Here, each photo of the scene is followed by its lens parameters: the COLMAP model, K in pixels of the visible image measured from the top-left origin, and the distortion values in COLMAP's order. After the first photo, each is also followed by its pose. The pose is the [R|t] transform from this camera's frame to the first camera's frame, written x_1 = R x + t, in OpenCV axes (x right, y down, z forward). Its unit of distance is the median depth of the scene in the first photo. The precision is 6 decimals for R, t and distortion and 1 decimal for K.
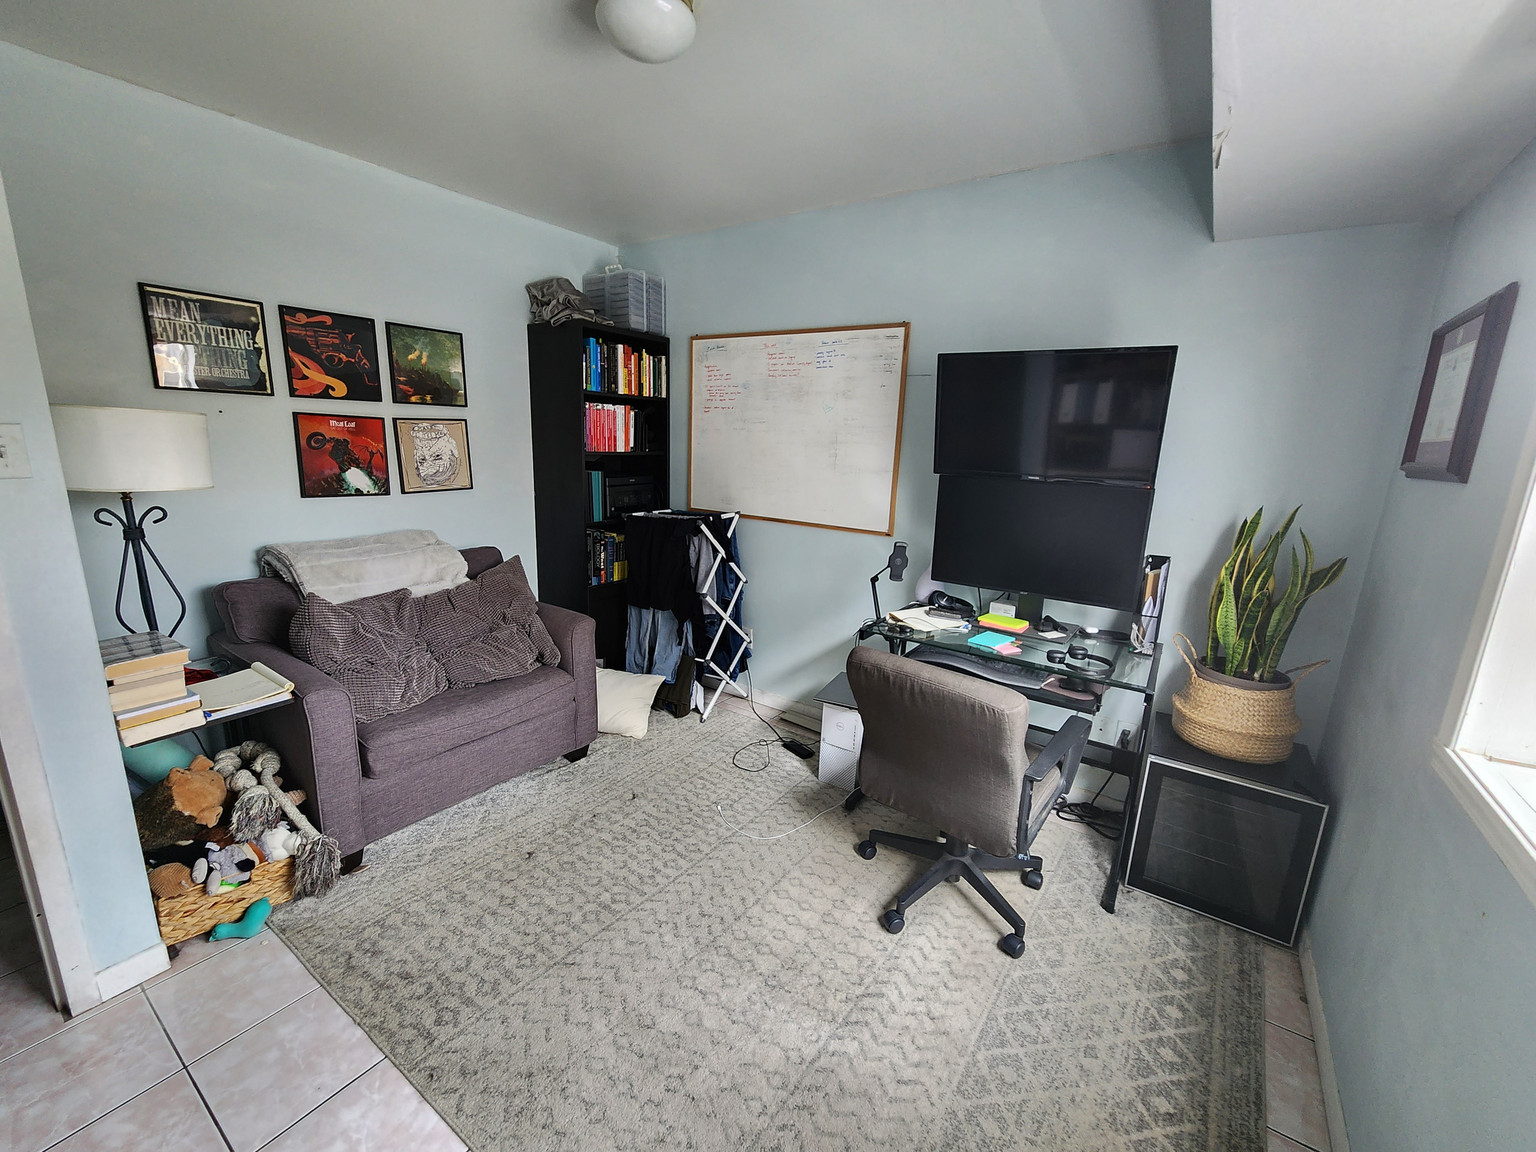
lens RADIAL K [[627.7, 0, 767.1], [0, 627.7, 578.3], [0, 0, 1]] dist [0.003462, -0.002974]
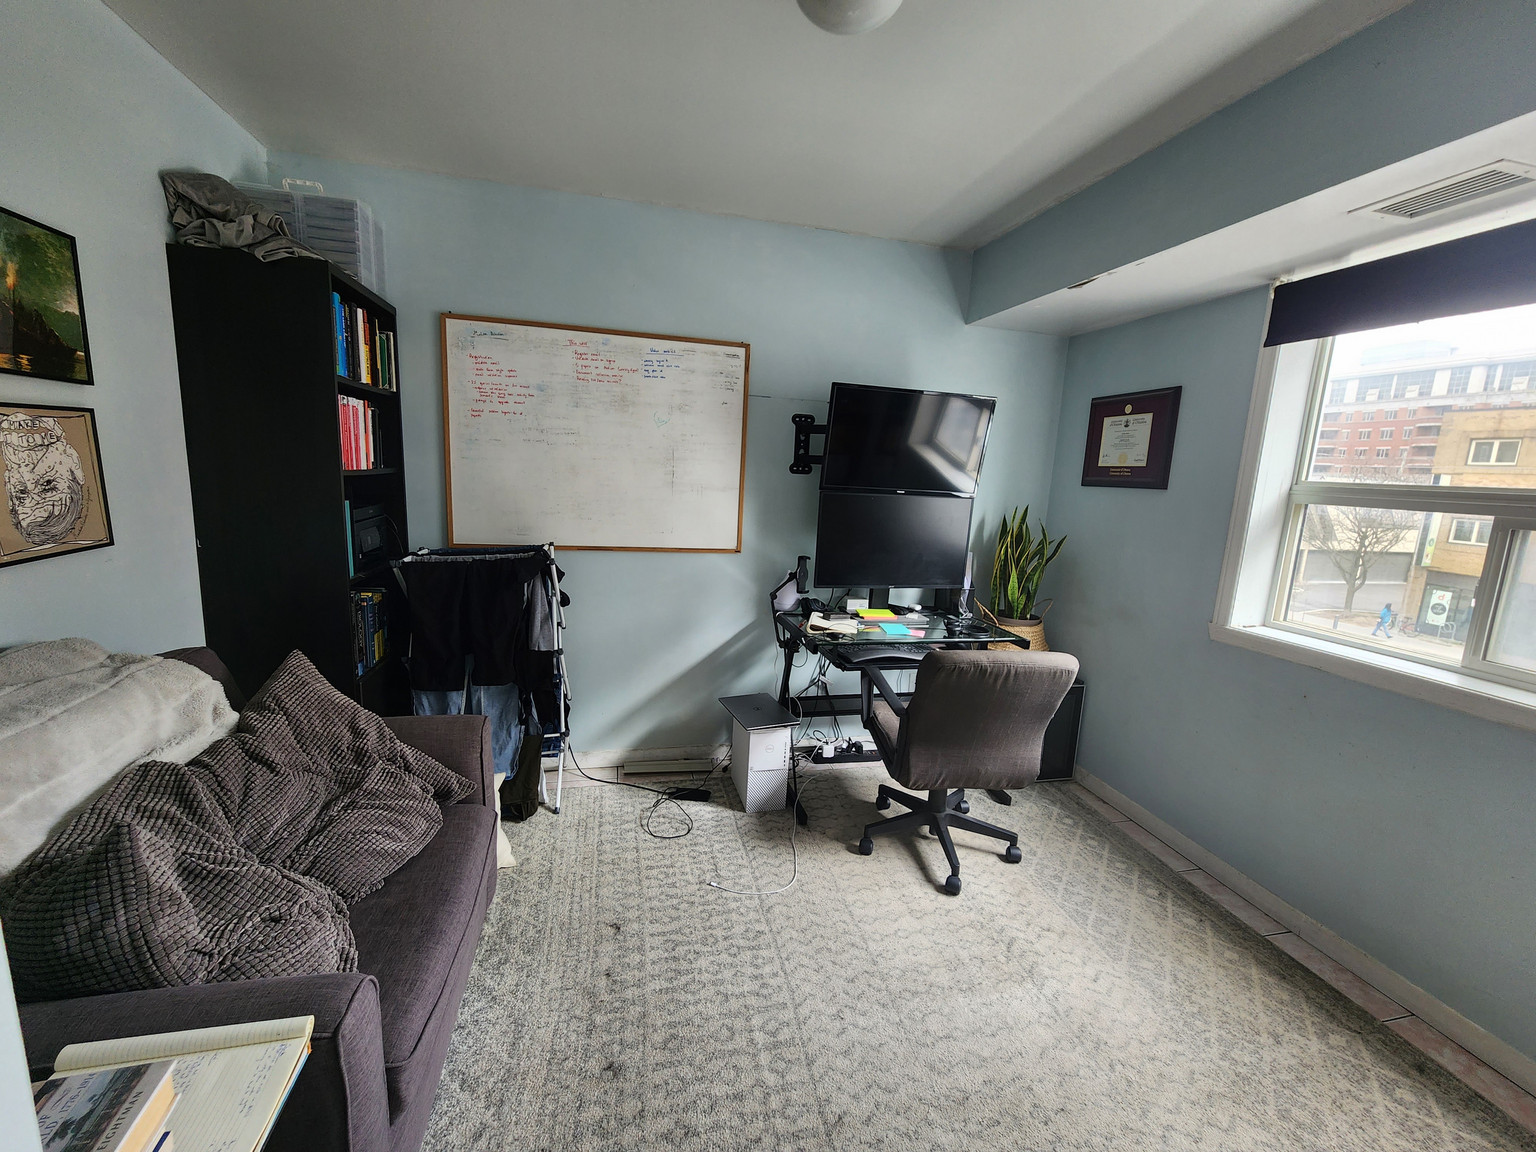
lens RADIAL K [[627.7, 0, 771.9], [0, 627.7, 575.1], [0, 0, 1]] dist [0.003462, -0.002974]
pose [[0.673088, -0.128292, 0.728350, -0.511896], [0.140059, 0.989129, 0.044794, -0.069534], [-0.726180, 0.071862, 0.683739, 0.277775]]
